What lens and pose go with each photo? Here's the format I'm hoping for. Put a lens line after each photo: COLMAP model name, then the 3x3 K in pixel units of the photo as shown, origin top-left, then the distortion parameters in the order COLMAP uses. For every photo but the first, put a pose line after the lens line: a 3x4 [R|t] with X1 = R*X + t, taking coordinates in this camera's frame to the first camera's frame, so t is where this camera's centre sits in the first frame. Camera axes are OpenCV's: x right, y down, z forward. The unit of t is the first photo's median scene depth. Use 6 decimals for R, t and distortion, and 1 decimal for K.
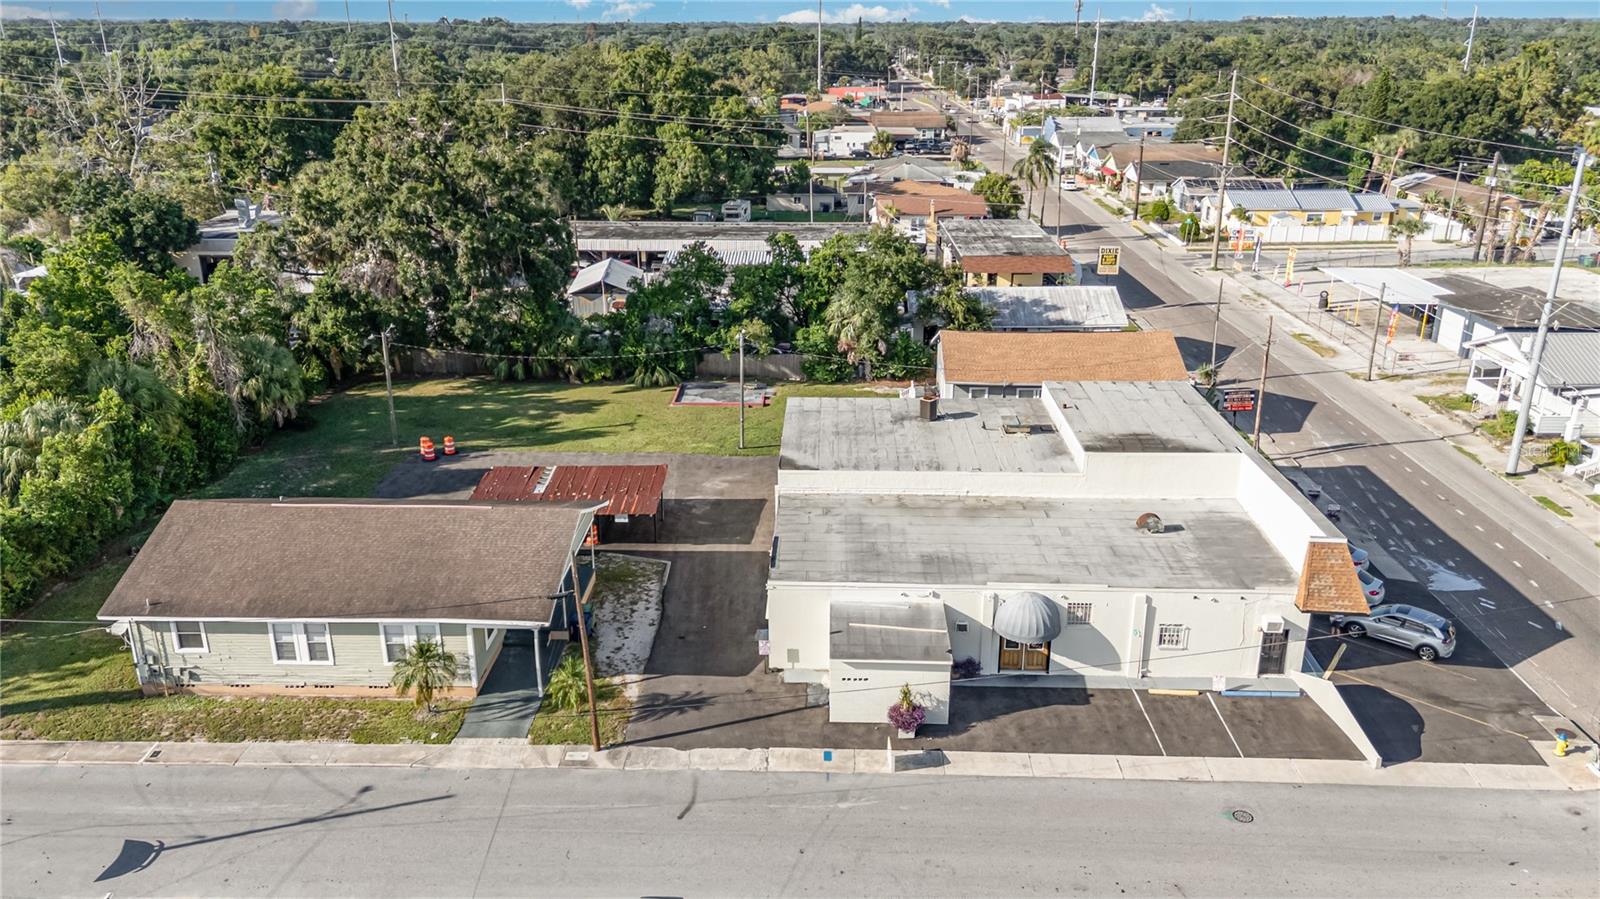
lens RADIAL K [[1181.3, 0, 800.0], [0, 1181.3, 449.5], [0, 0, 1]] dist [0.000955, 0.001021]
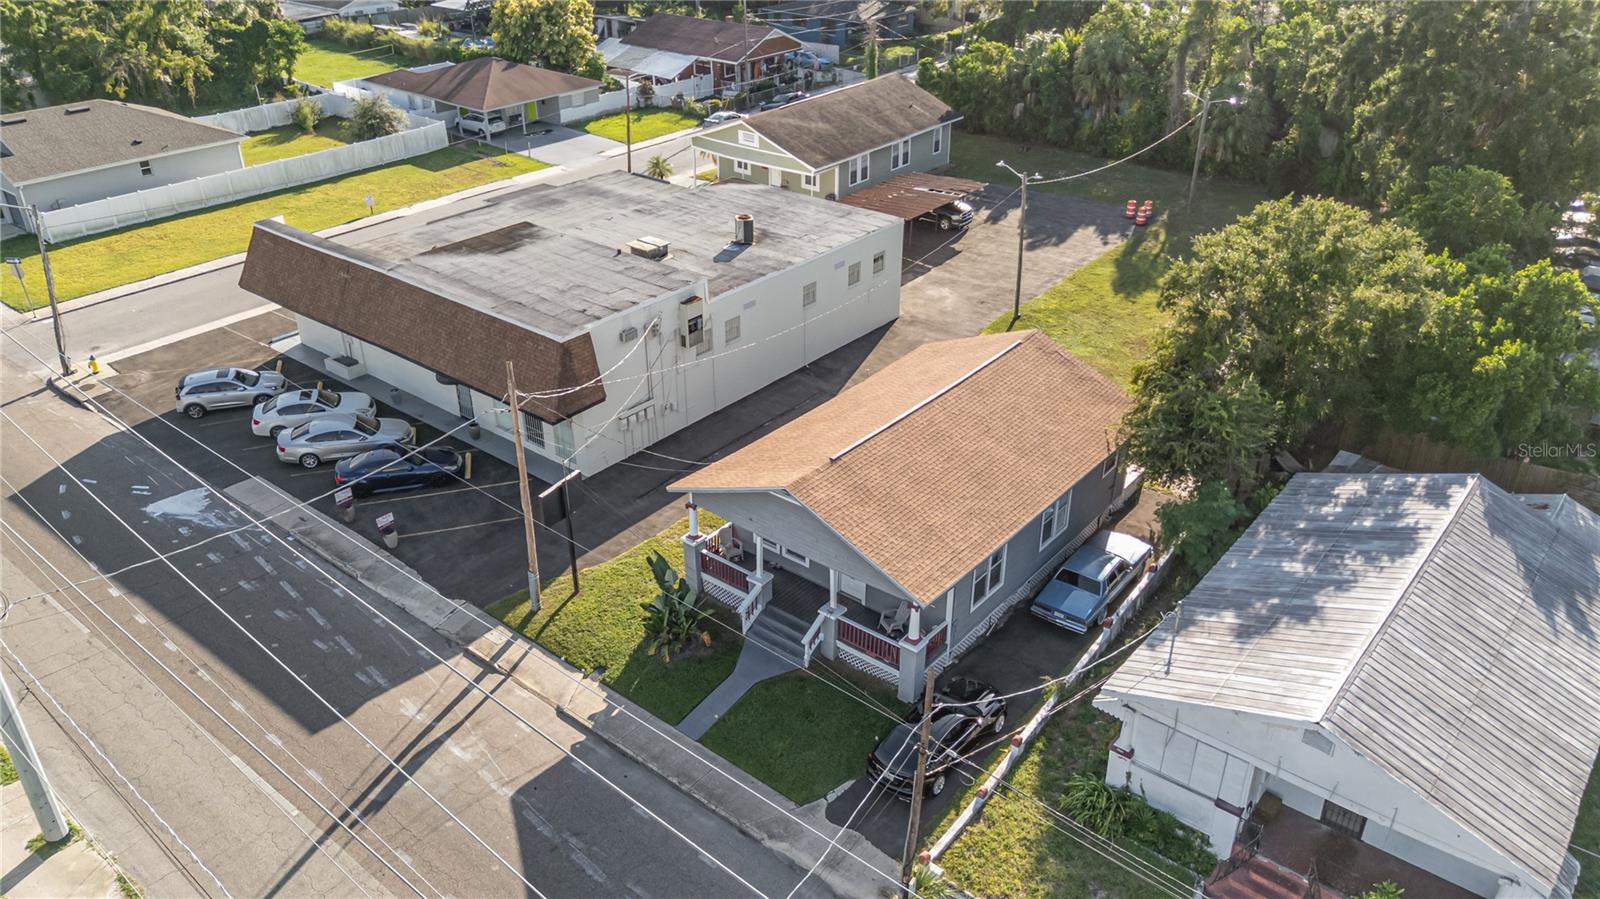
lens RADIAL K [[1181.3, 0, 800.0], [0, 1181.3, 449.5], [0, 0, 1]] dist [0.000955, 0.001021]
pose [[-0.622014, 0.367057, -0.691642, 0.815020], [-0.275524, 0.724220, 0.632133, -0.529487], [0.732930, 0.583759, -0.349342, 1.534175]]
